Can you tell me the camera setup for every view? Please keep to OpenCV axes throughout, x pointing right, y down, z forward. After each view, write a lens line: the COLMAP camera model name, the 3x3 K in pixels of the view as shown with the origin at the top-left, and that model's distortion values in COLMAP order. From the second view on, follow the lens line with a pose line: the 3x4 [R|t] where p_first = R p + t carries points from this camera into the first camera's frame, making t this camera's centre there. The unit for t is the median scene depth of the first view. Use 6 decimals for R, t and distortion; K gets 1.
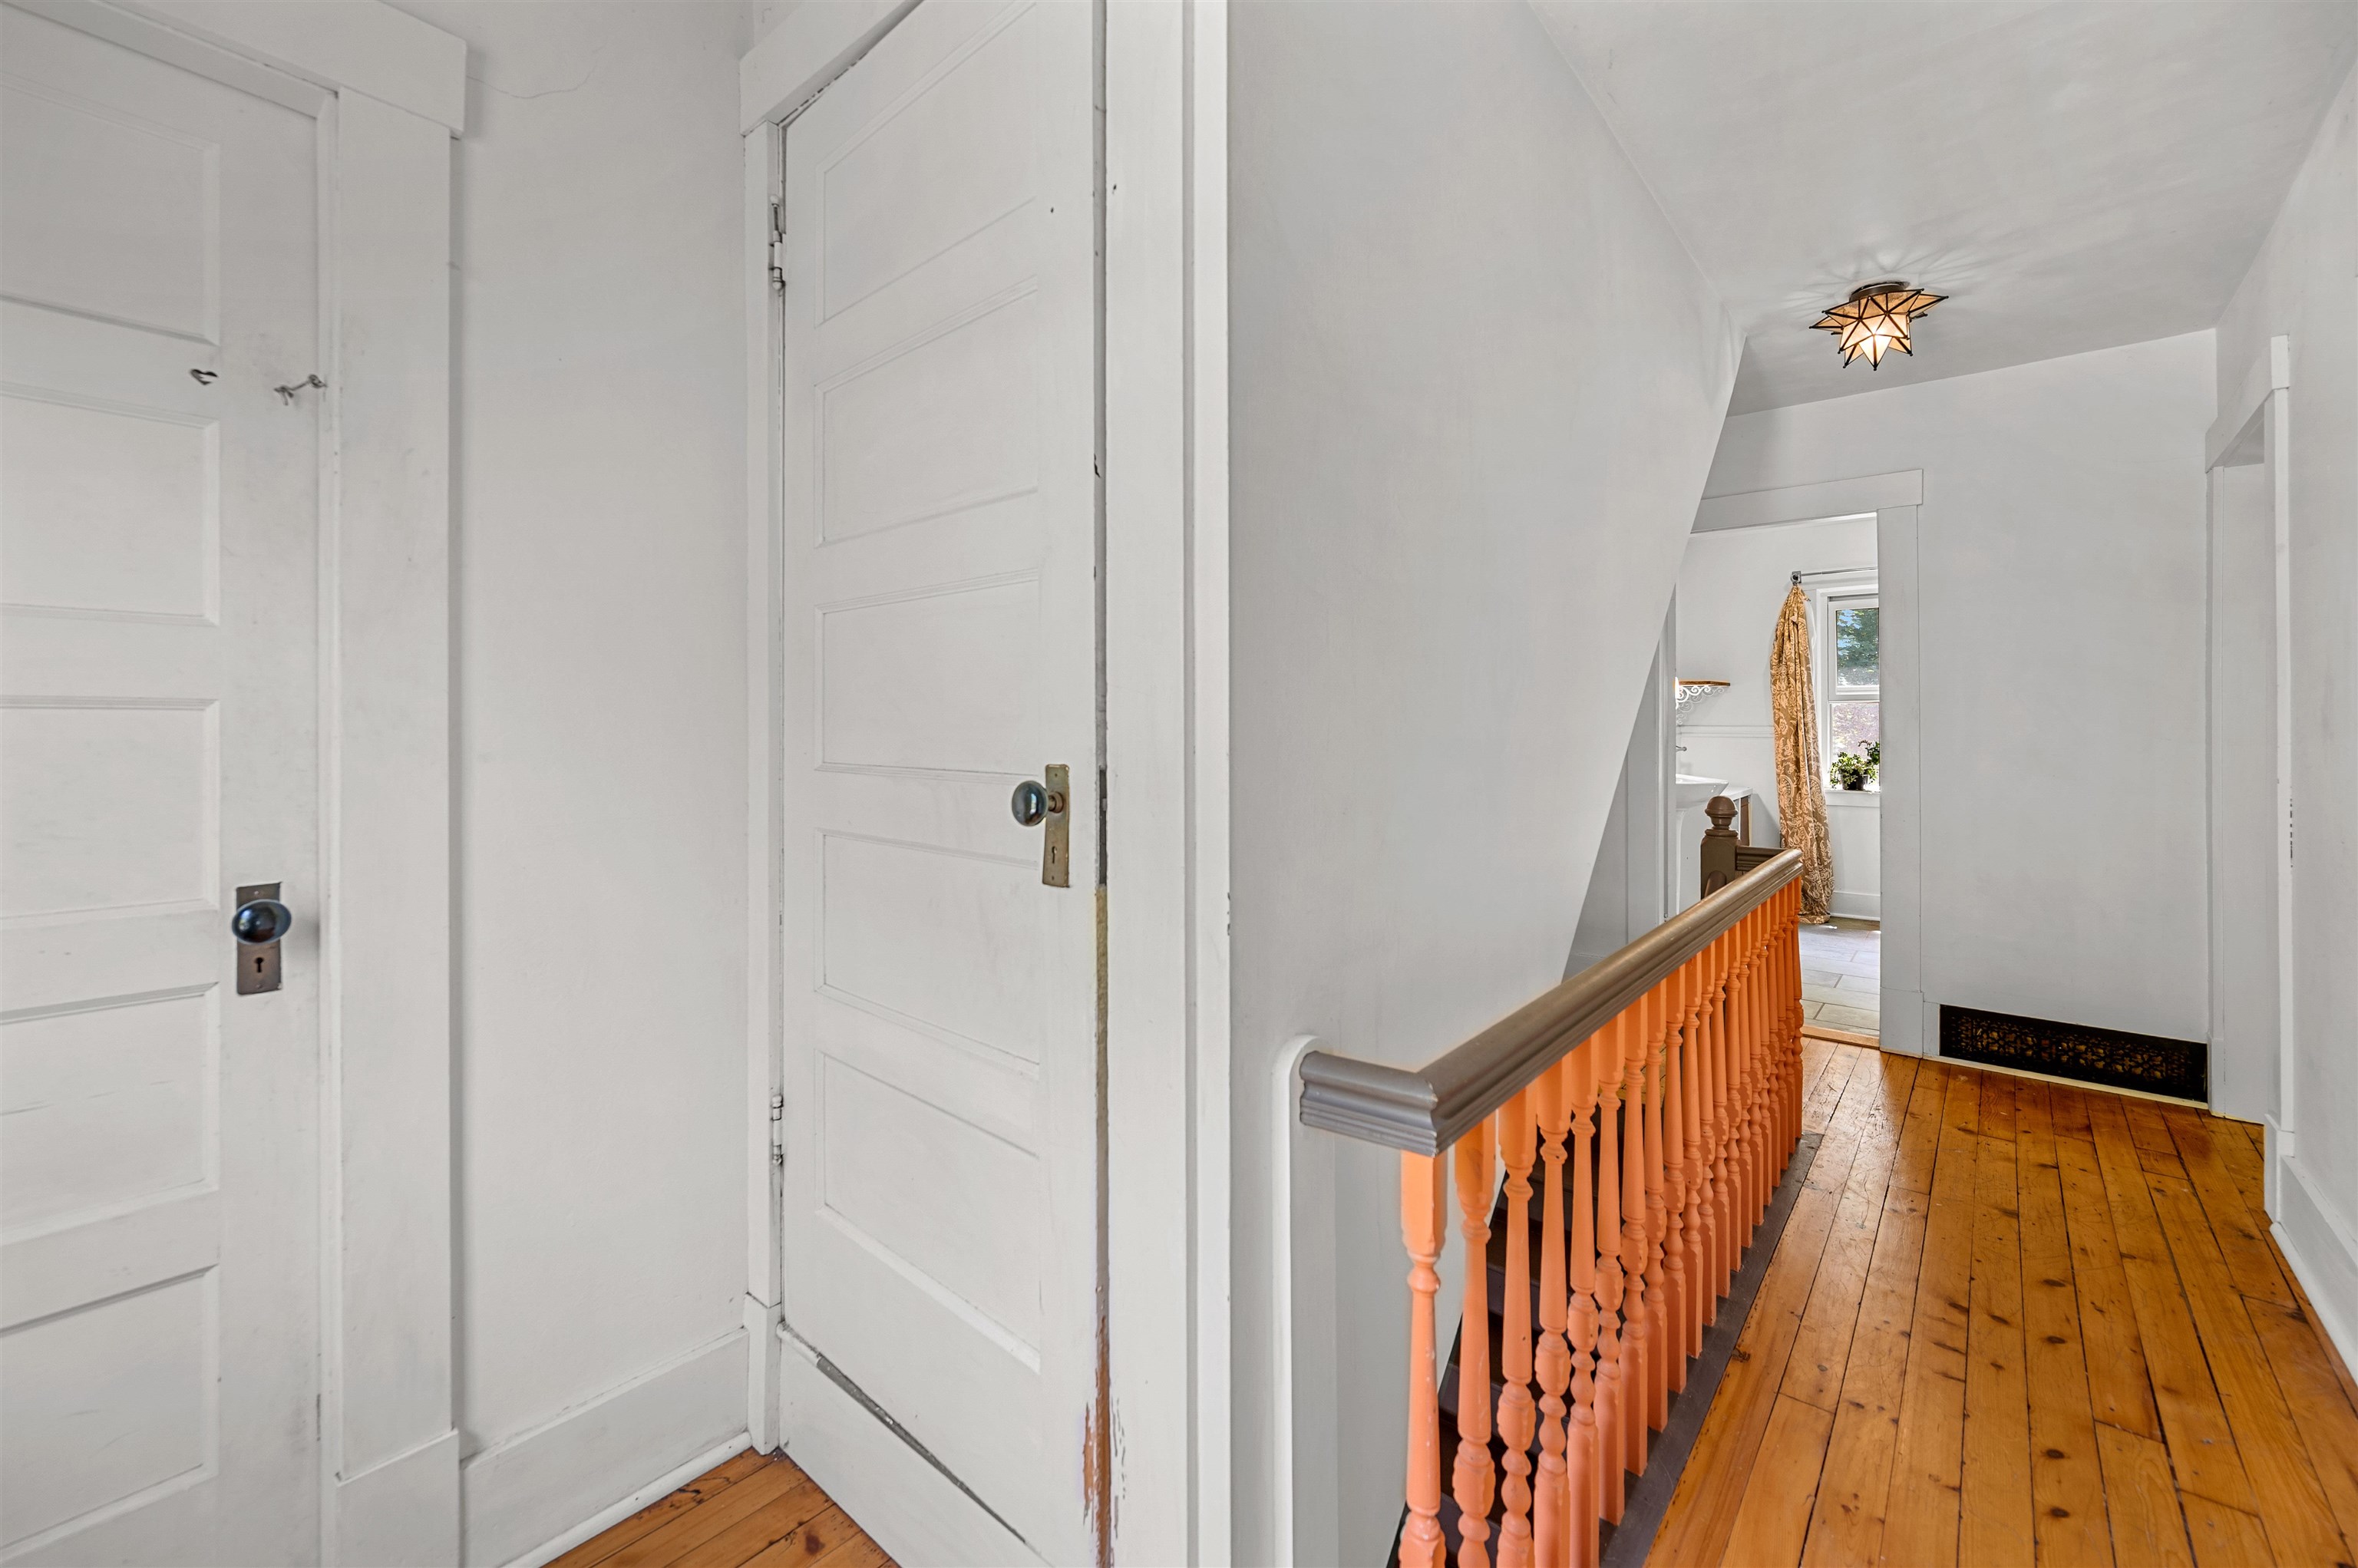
lens RADIAL K [[956.1, 0, 1176.9], [0, 956.1, 722.7], [0, 0, 1]] dist [0.000851, 0.000101]
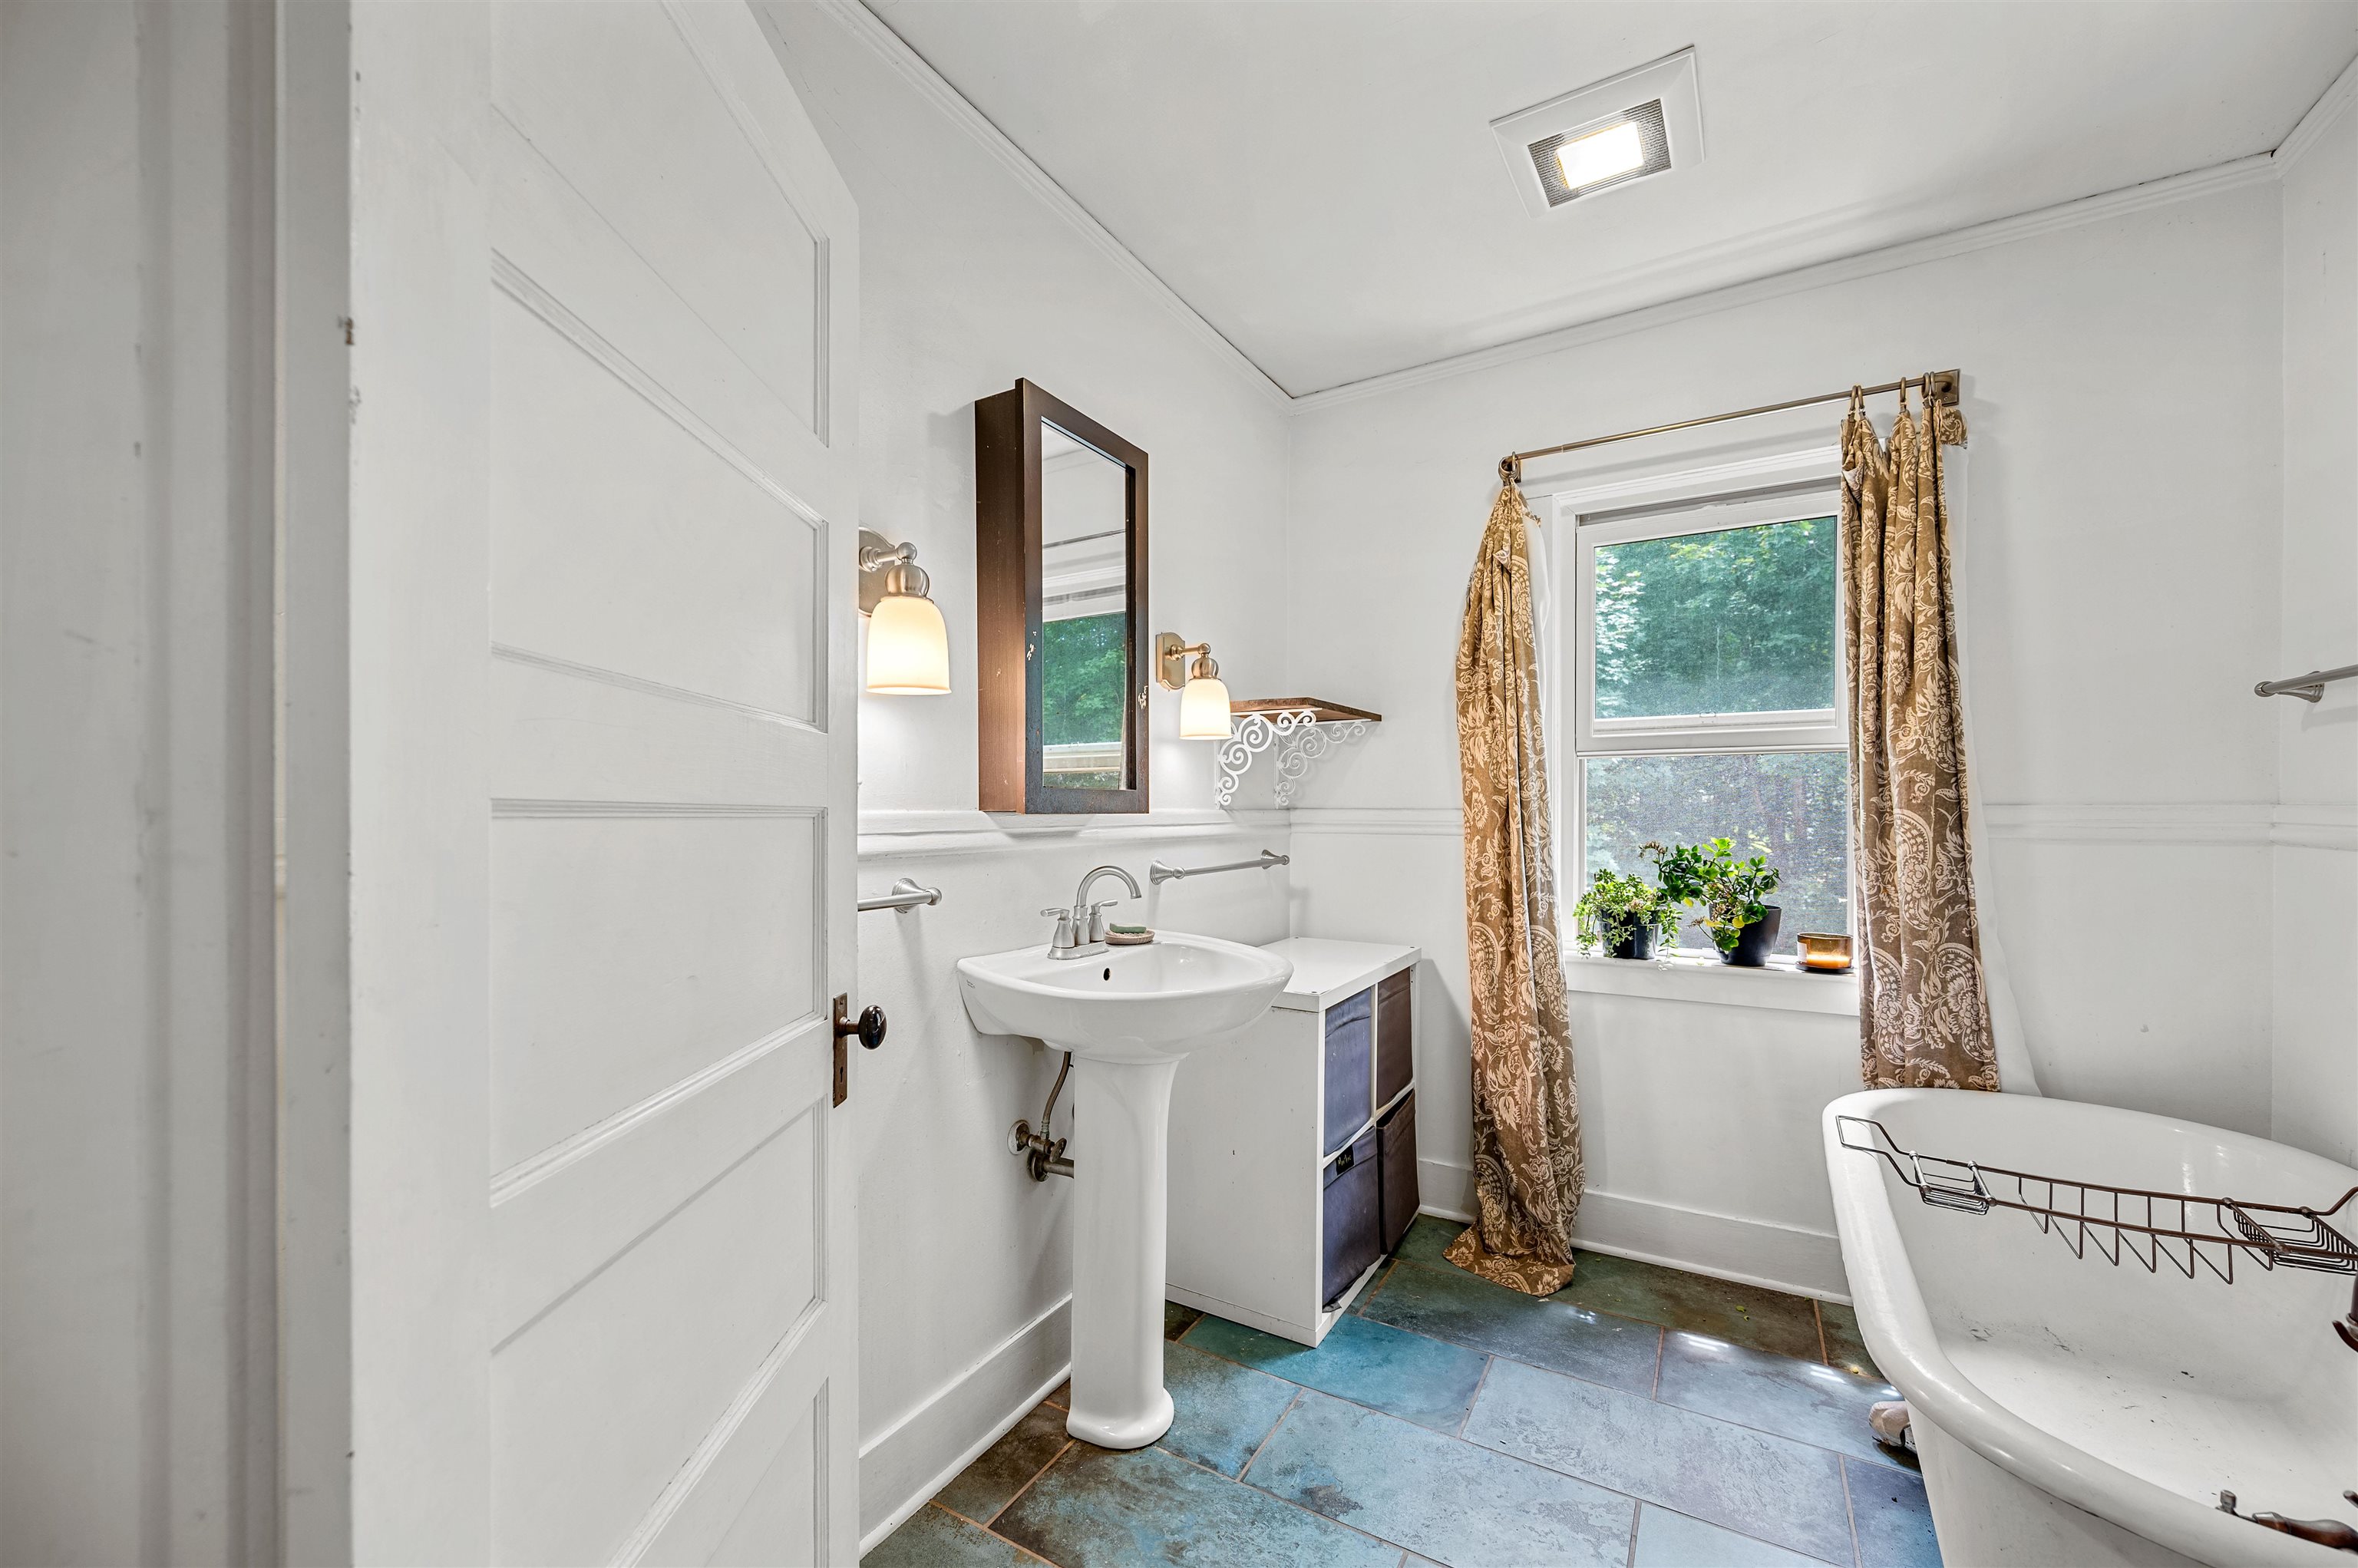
lens RADIAL K [[968.5, 0, 1140.0], [0, 968.5, 815.8], [0, 0, 1]] dist [-0.000254, -0.000044]
pose [[0.990364, 0.000496, 0.138487, 0.428391], [-0.001645, 0.999965, 0.008183, 0.003472], [-0.138478, -0.008332, 0.990330, 0.597605]]
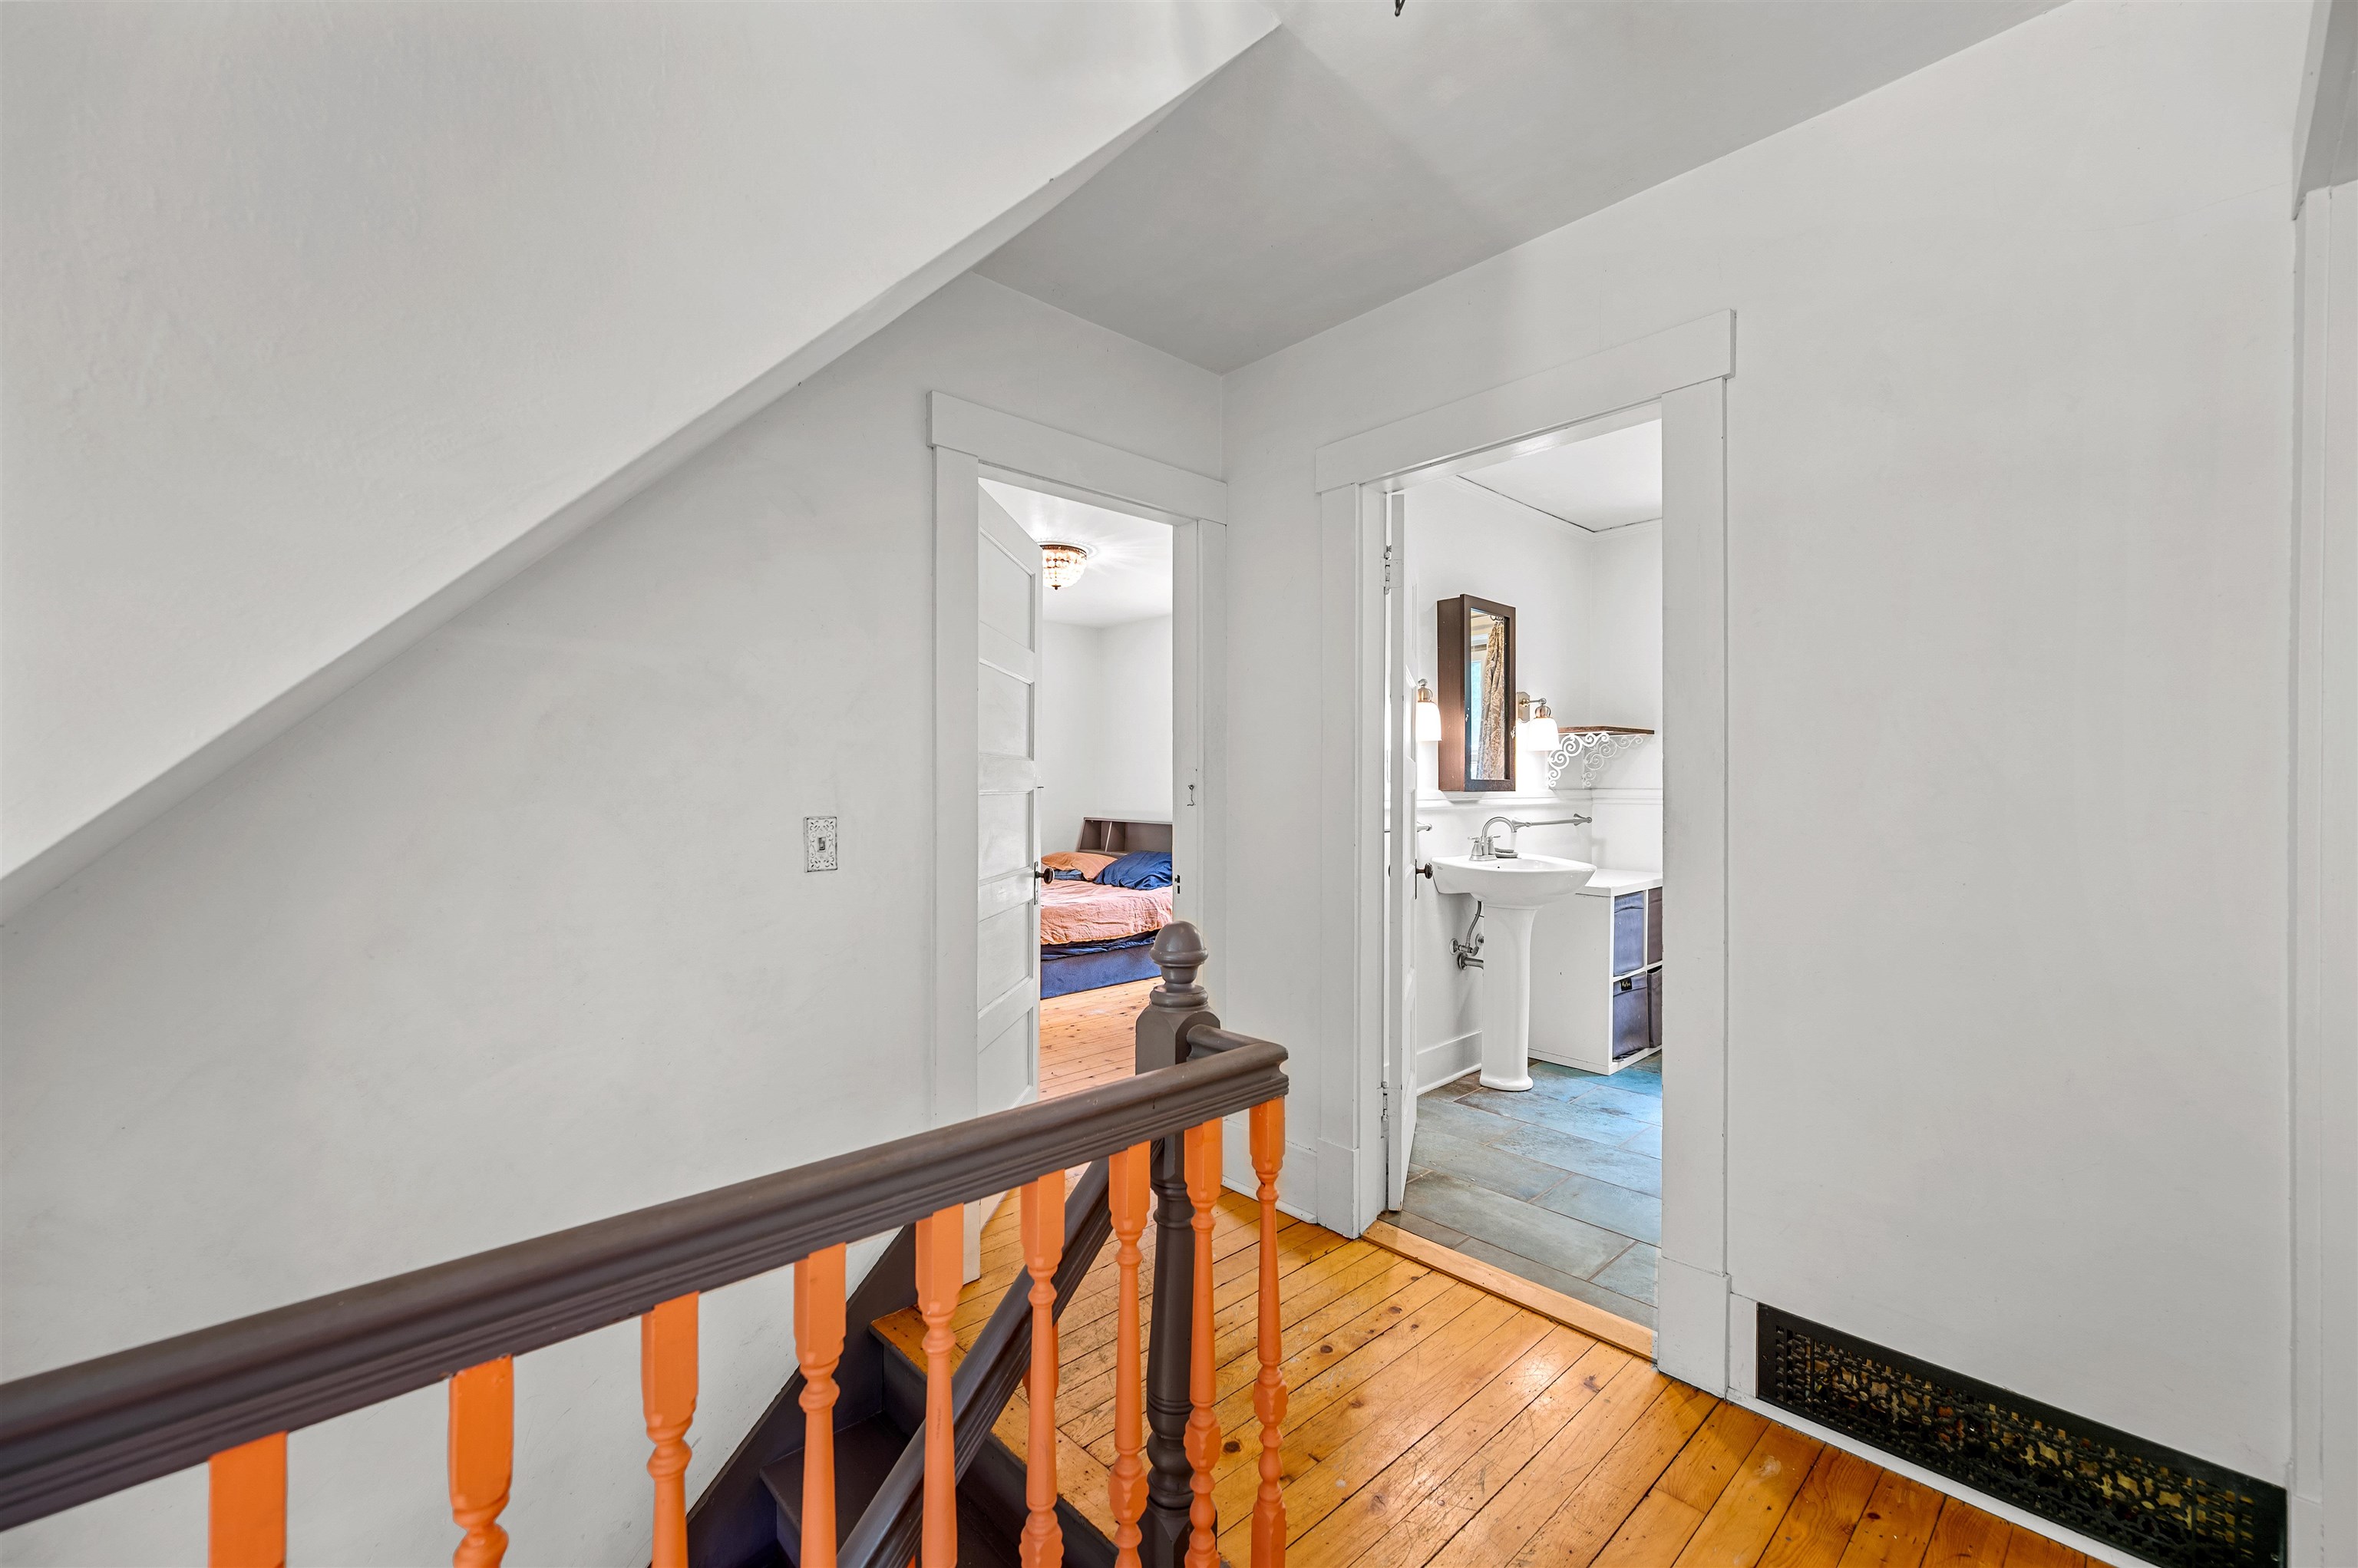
lens RADIAL K [[931.6, 0, 1172.2], [0, 931.6, 793.6], [0, 0, 1]] dist [0.000168, -0.000143]
pose [[0.992284, 0.001013, -0.123984, 0.322305], [-0.000138, 0.999975, 0.007068, 0.002344], [0.123988, -0.006996, 0.992259, 0.265345]]
